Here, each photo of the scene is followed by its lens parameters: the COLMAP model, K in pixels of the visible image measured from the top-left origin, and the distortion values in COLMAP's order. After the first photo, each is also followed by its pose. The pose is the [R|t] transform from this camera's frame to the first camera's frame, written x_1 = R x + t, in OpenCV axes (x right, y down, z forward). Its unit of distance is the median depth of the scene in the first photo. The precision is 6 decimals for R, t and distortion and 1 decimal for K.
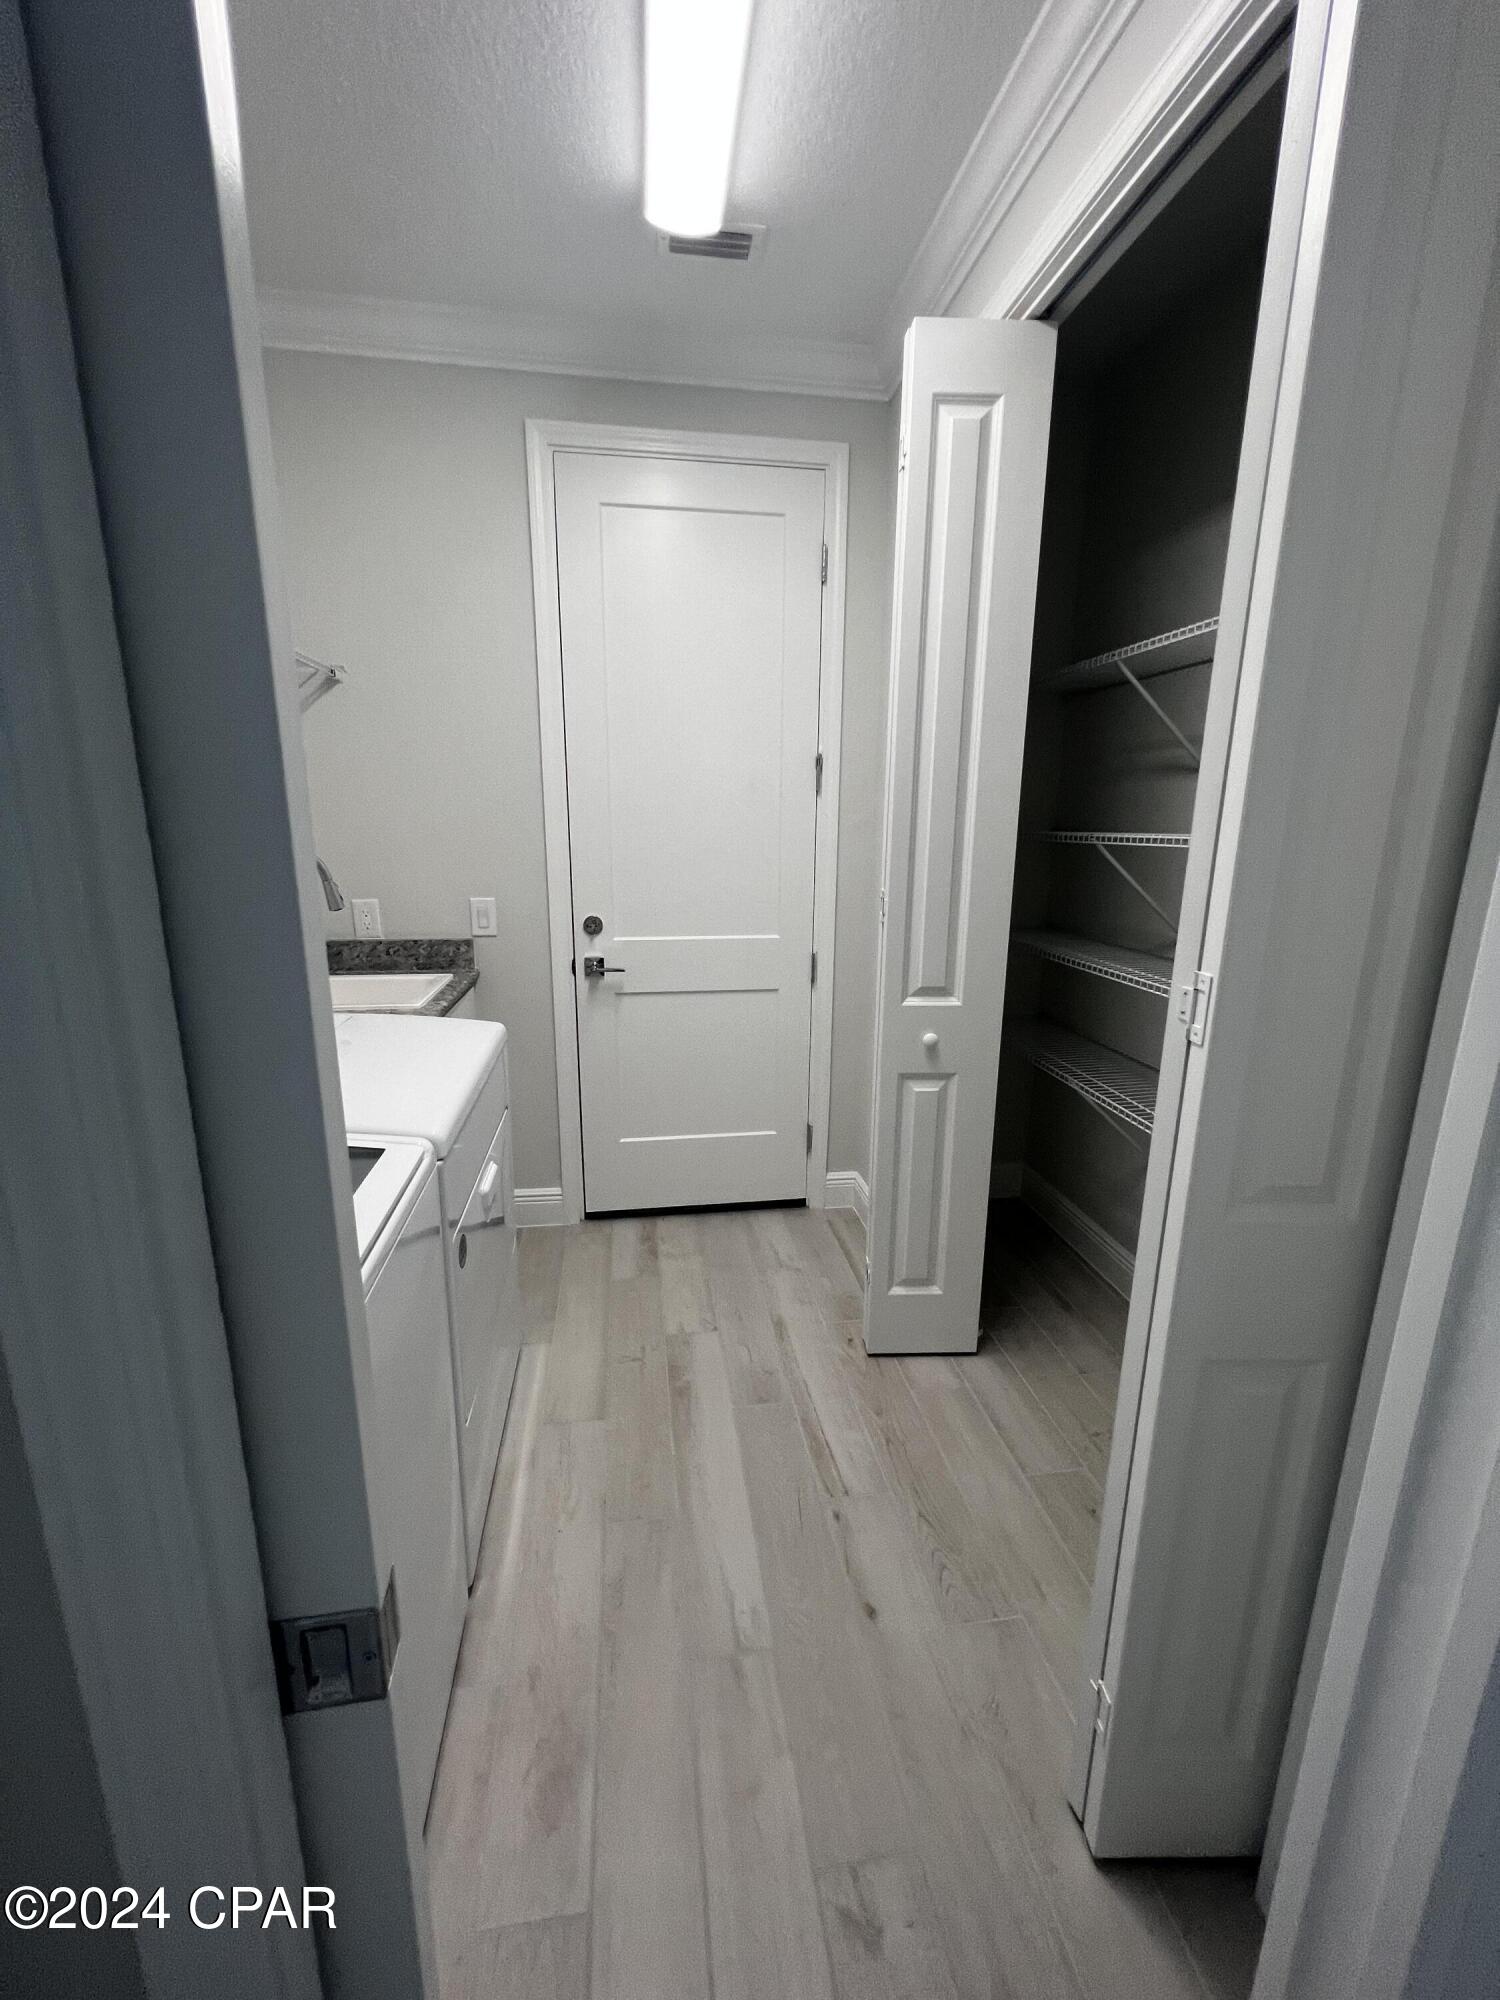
lens RADIAL K [[799.8, 0, 749.8], [0, 799.8, 1002.3], [0, 0, 1]] dist [0.000854, 0.000021]
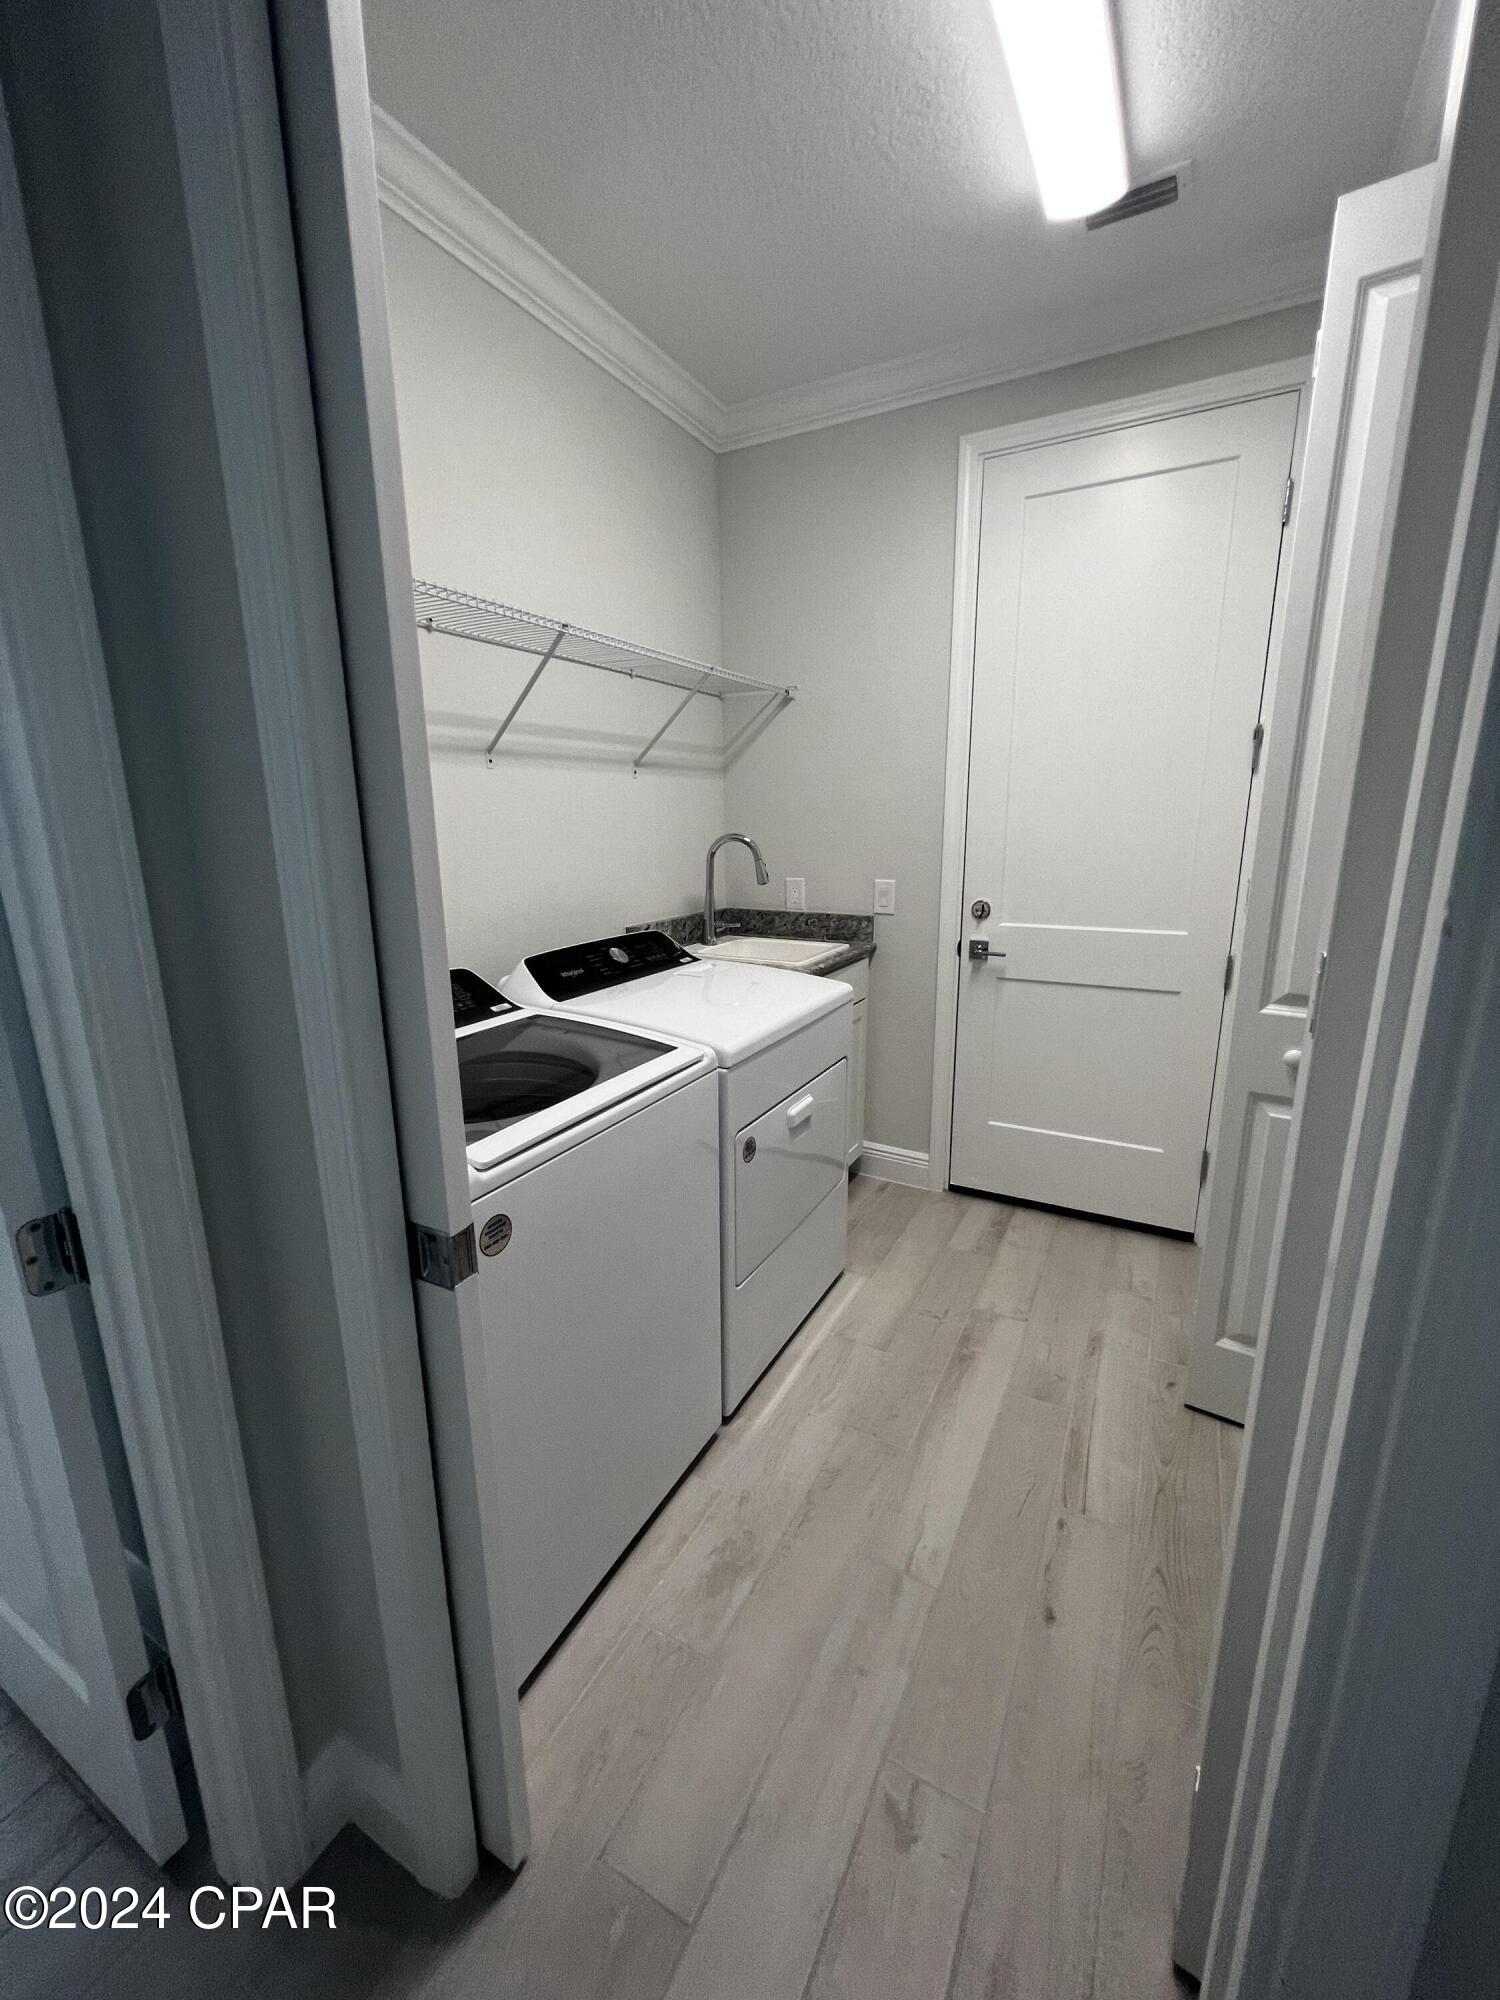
lens RADIAL K [[799.8, 0, 749.8], [0, 799.8, 1002.3], [0, 0, 1]] dist [0.000854, 0.000021]
pose [[0.801215, 0.118725, -0.586480, 0.204035], [-0.118169, 0.992211, 0.039424, 0.019153], [0.586592, 0.037717, 0.809004, -0.011818]]
